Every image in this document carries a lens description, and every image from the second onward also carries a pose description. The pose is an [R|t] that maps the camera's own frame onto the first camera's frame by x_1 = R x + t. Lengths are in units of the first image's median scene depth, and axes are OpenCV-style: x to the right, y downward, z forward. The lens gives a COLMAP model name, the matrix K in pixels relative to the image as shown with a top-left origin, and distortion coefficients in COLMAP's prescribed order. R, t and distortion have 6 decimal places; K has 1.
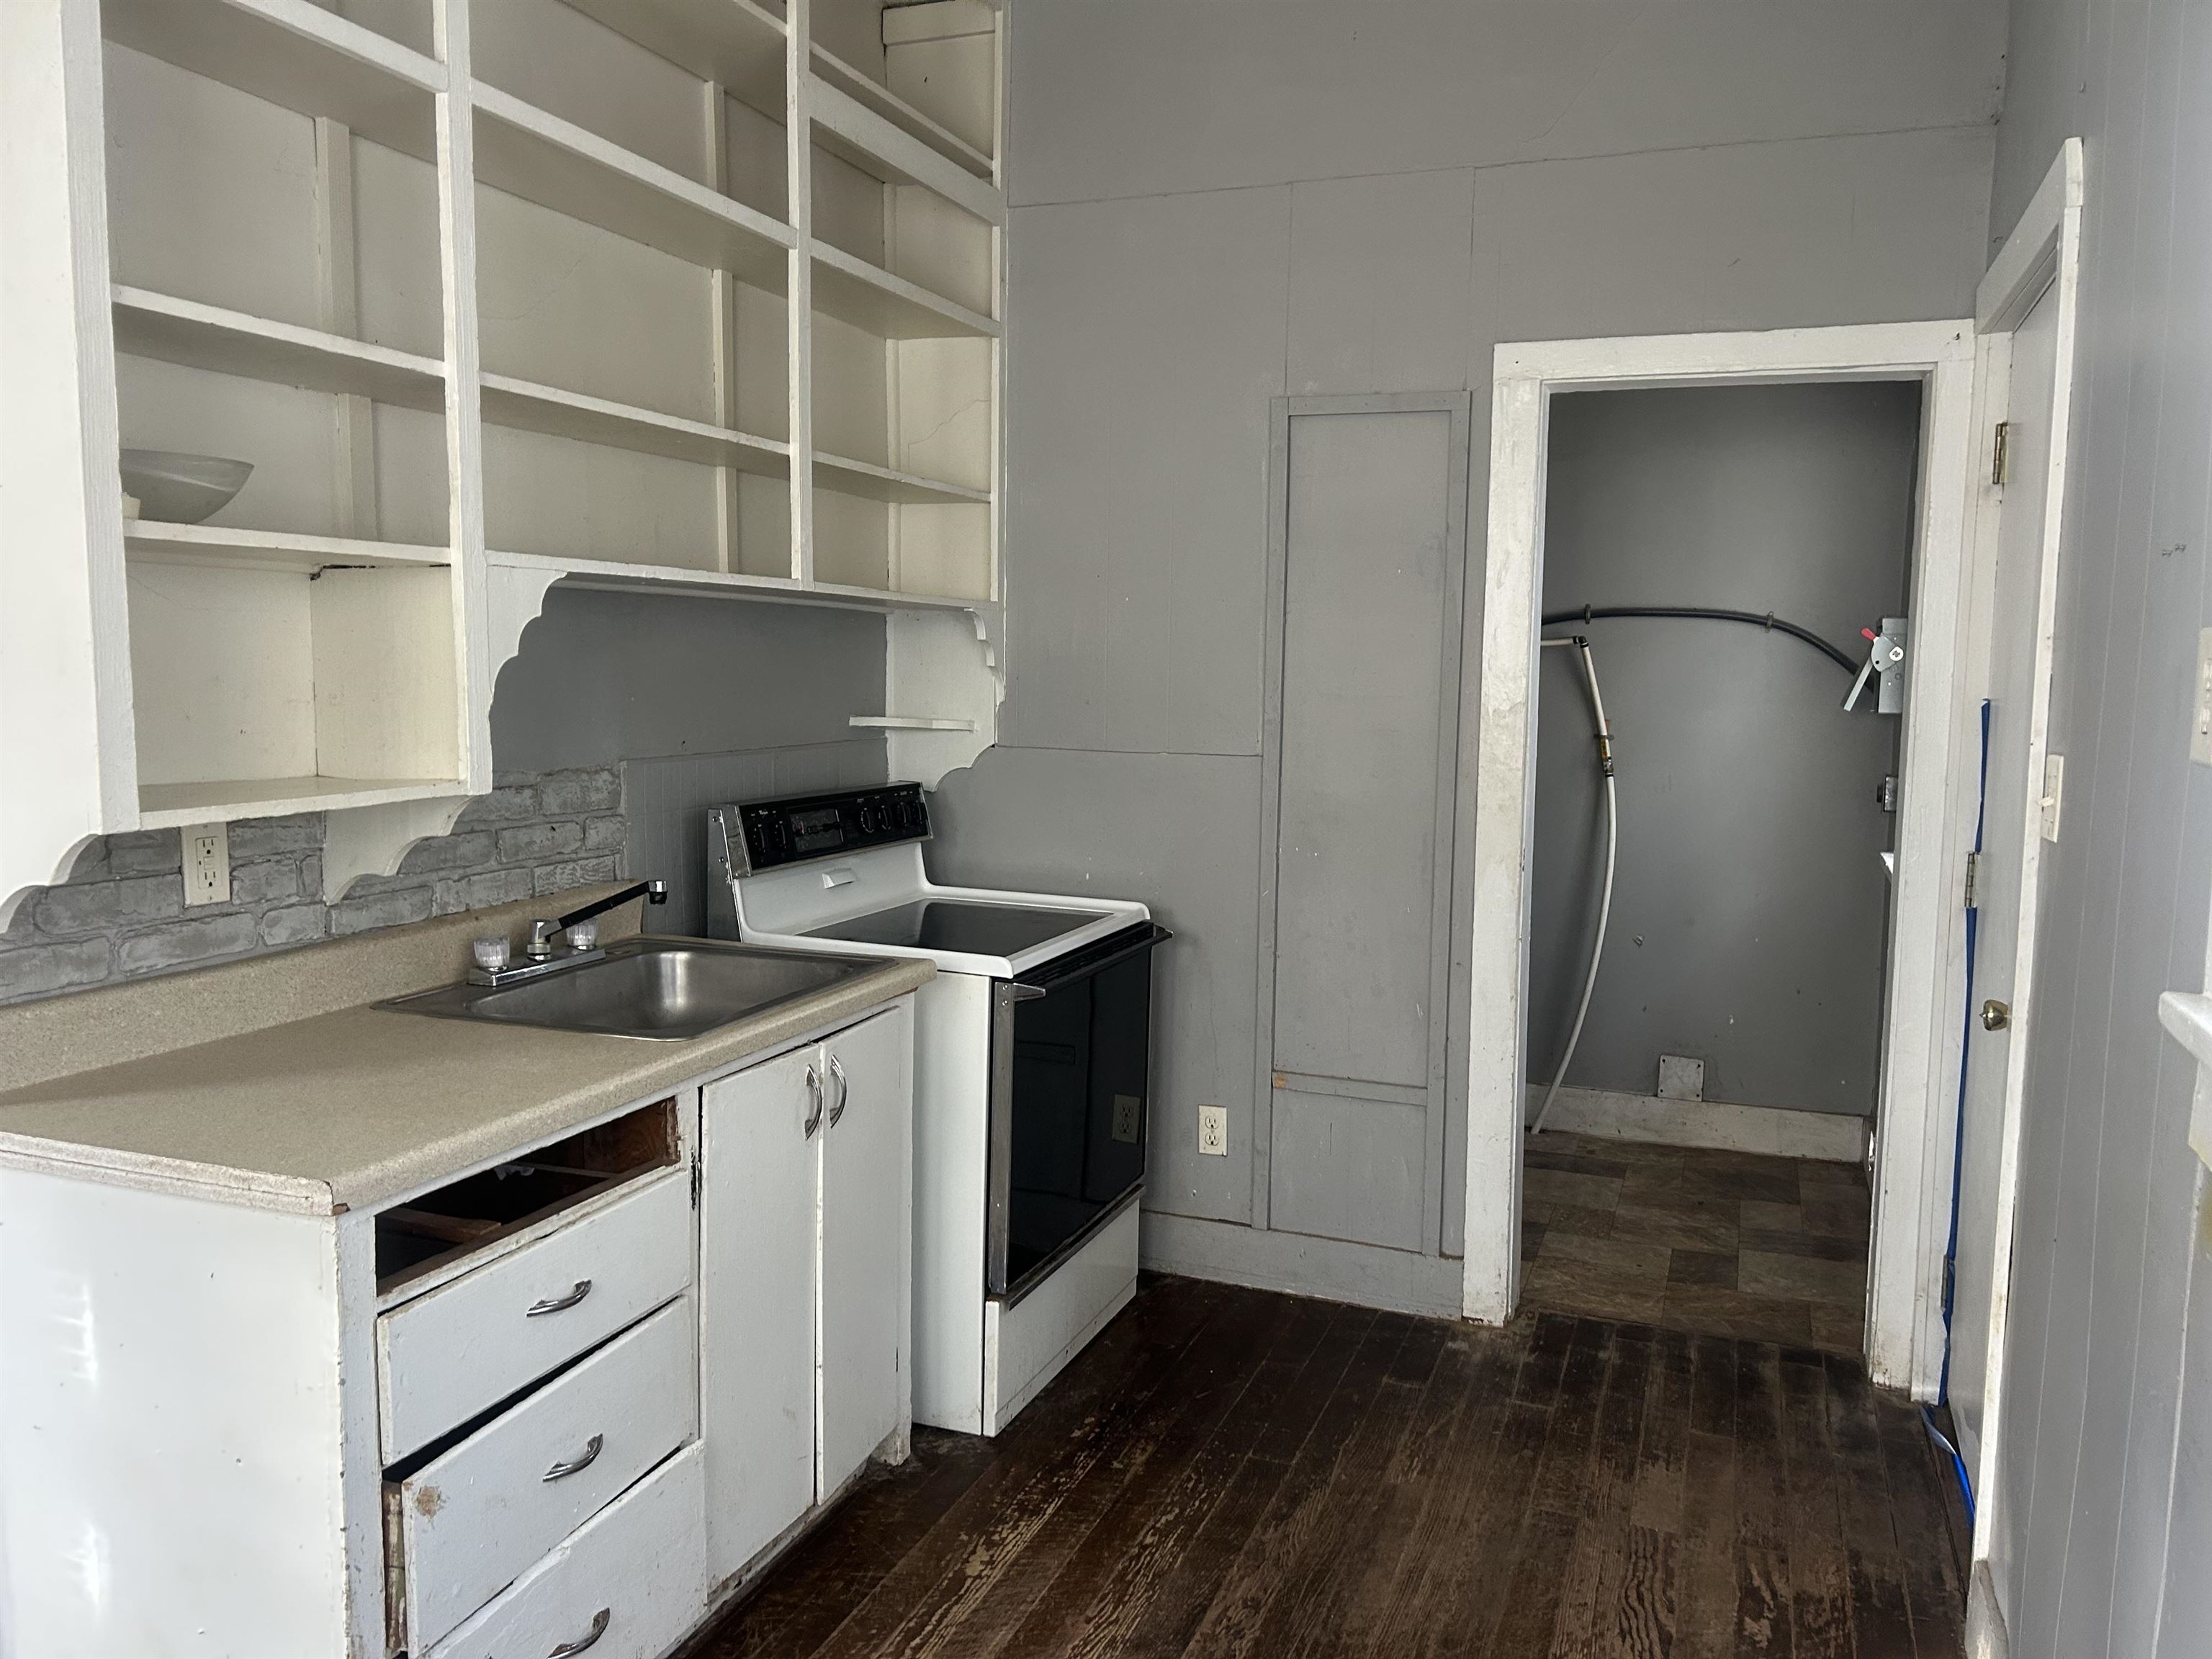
lens RADIAL K [[1640.3, 0, 1106.0], [0, 1640.3, 829.5], [0, 0, 1]] dist [0.063152, -0.099827]
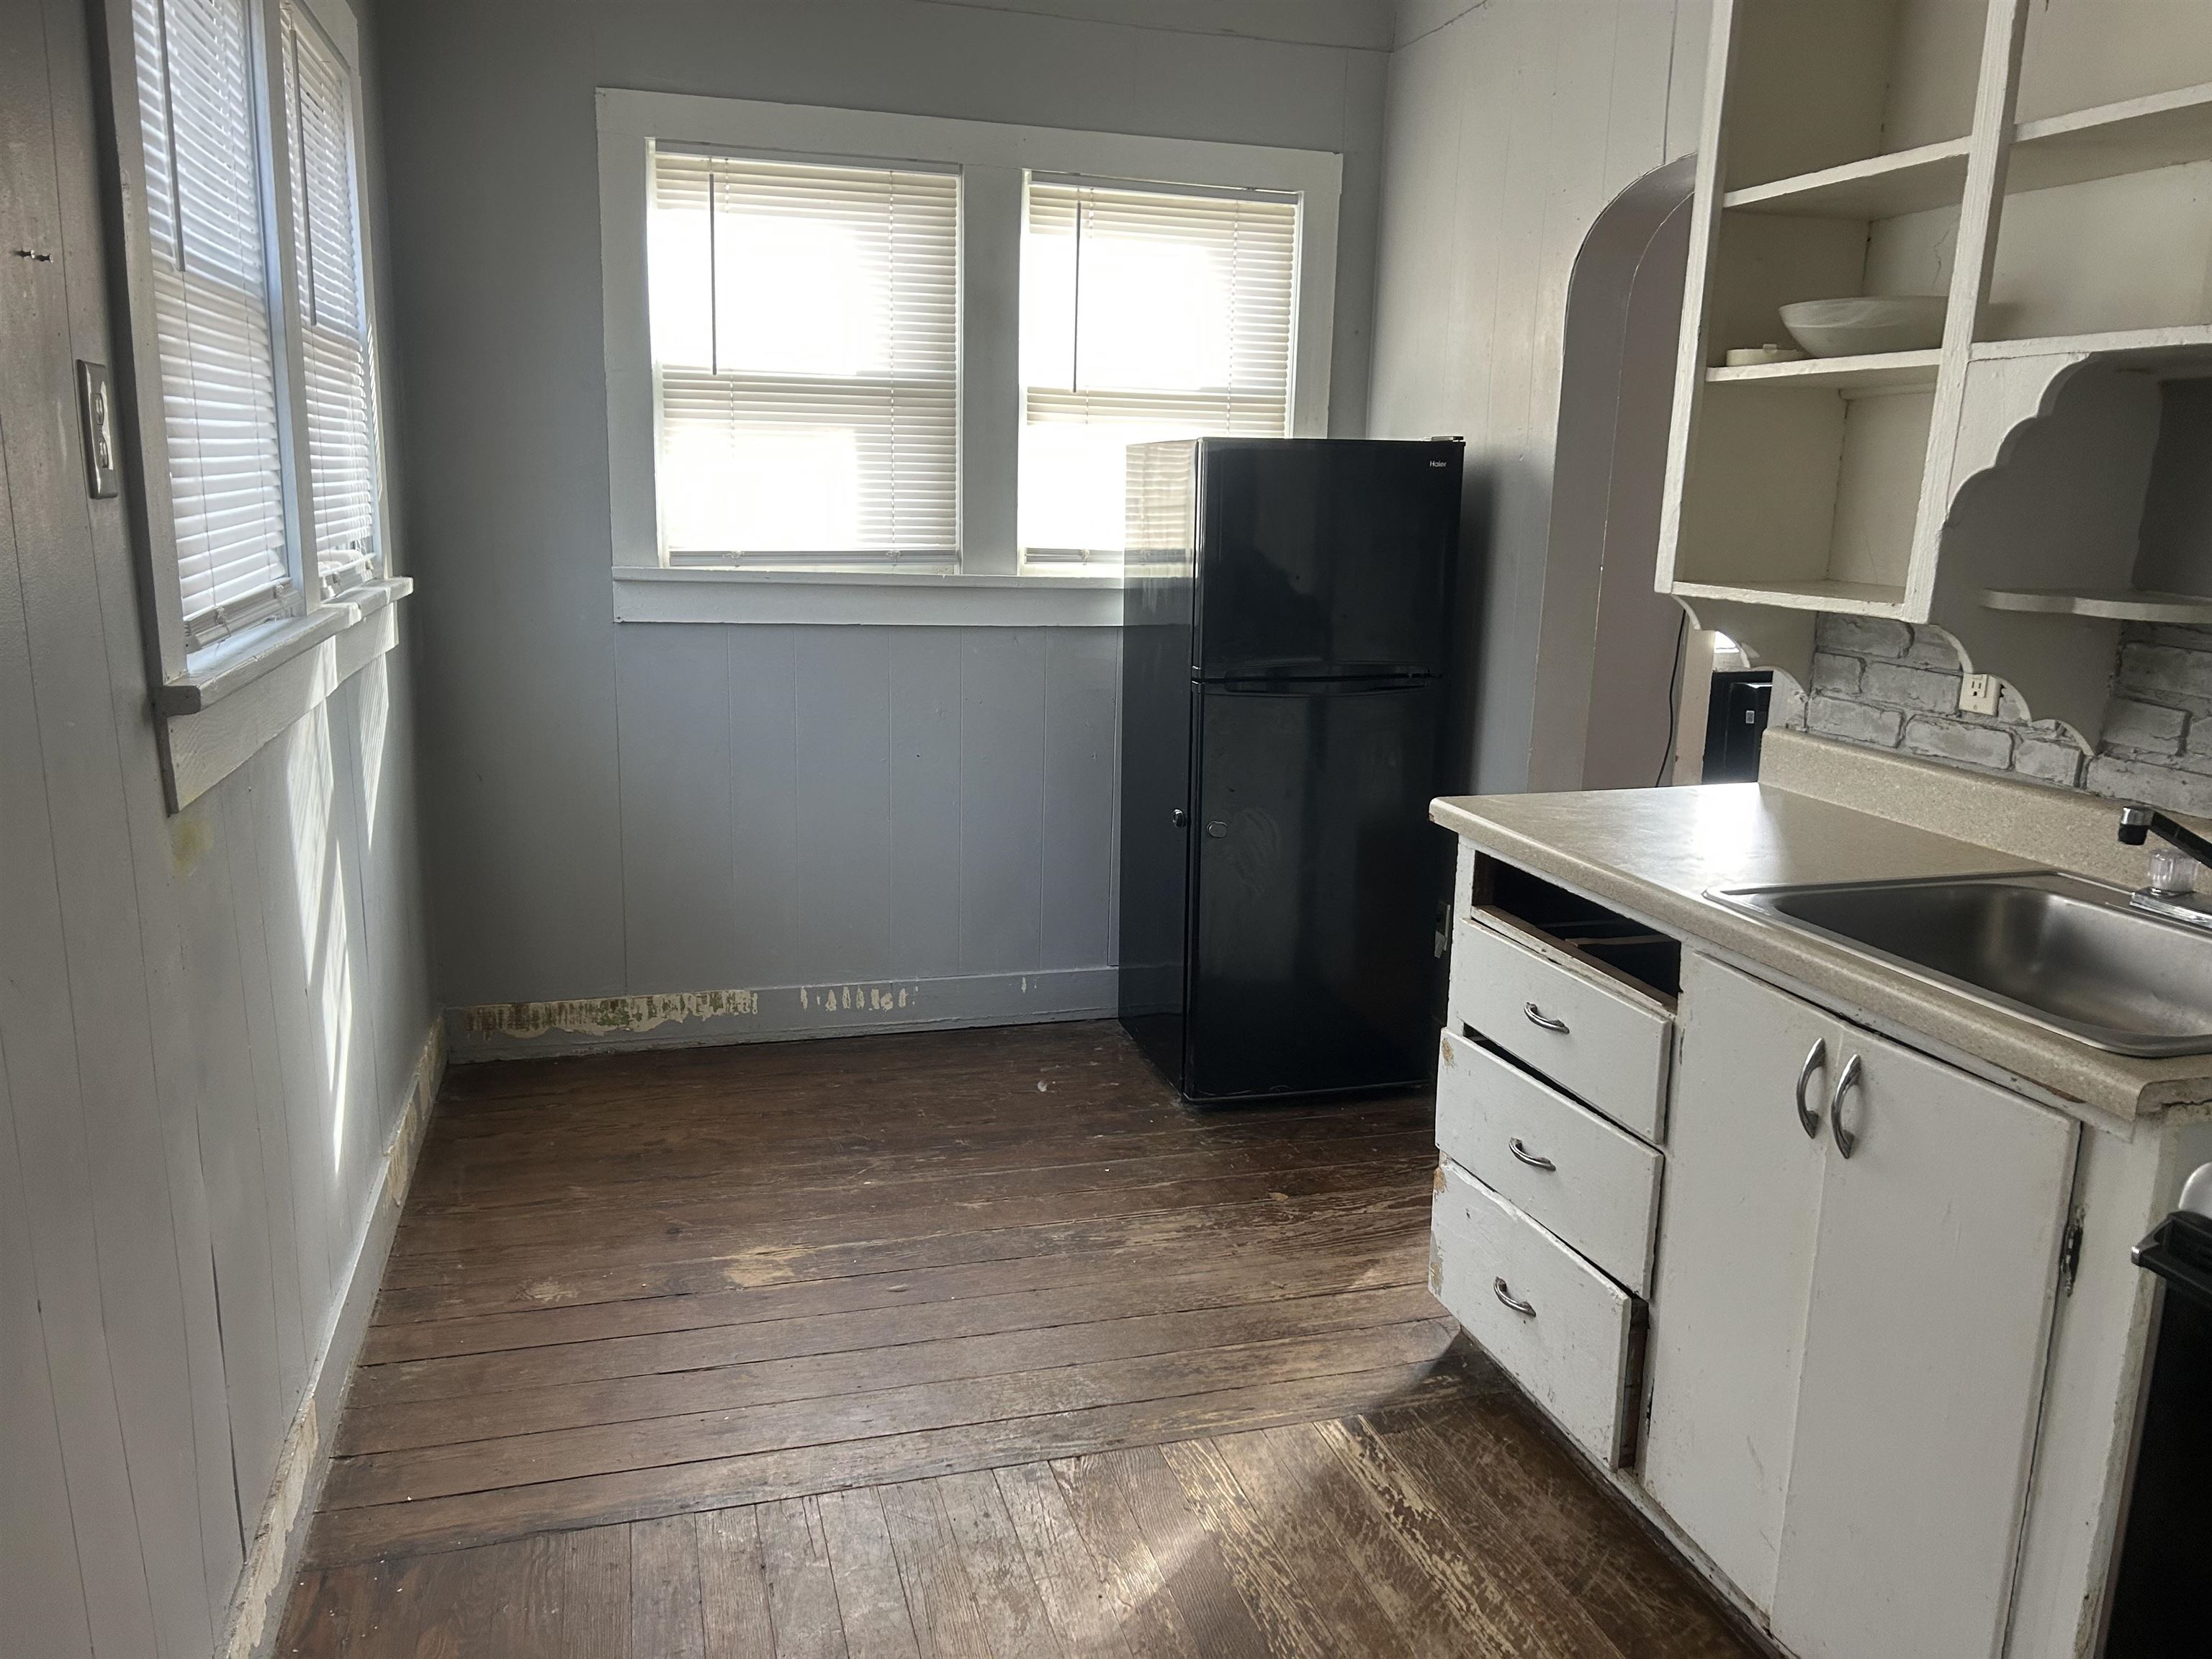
lens RADIAL K [[1640.3, 0, 1106.0], [0, 1640.3, 829.5], [0, 0, 1]] dist [0.063152, -0.099827]
pose [[-0.792734, 0.101242, -0.601102, 0.548356], [-0.093384, 0.954300, 0.283886, -0.133189], [0.602372, 0.281179, -0.747052, 1.482450]]
